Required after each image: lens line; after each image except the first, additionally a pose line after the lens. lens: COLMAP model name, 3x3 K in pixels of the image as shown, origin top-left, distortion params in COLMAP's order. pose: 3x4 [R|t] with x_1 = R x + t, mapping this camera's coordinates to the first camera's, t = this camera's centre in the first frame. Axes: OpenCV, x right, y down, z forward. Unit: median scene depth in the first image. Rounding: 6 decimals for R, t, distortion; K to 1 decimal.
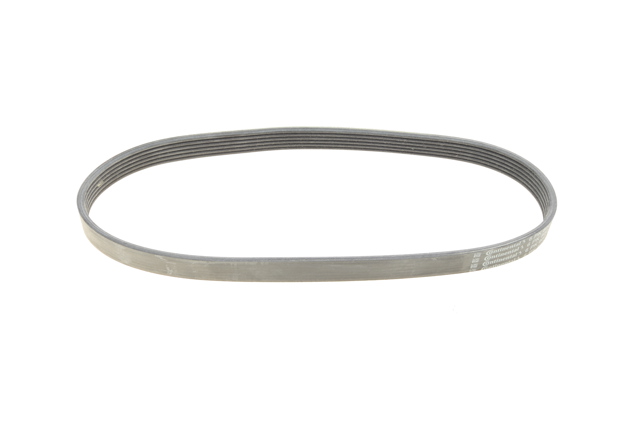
lens RADIAL K [[723.2, 0, 320.0], [0, 723.2, 212.6], [0, 0, 1]] dist [-0.010247, 0.000000]
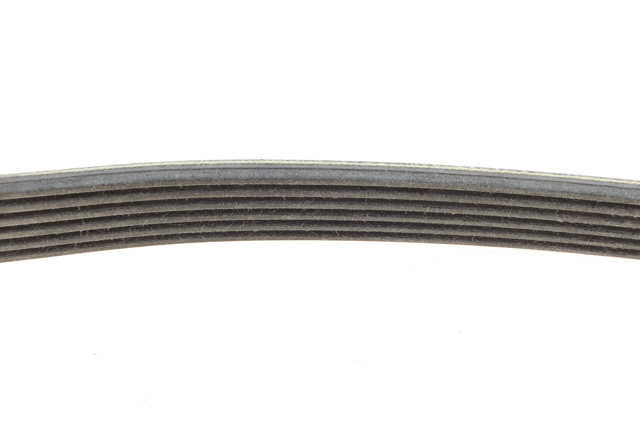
lens RADIAL K [[723.2, 0, 319.9], [0, 723.2, 213.7], [0, 0, 1]] dist [-0.010247, 0.000000]
pose [[0.999389, -0.000478, 0.034944, -0.009758], [0.000829, 0.999949, -0.010051, -0.096919], [-0.034937, 0.010074, 0.999339, 0.735703]]
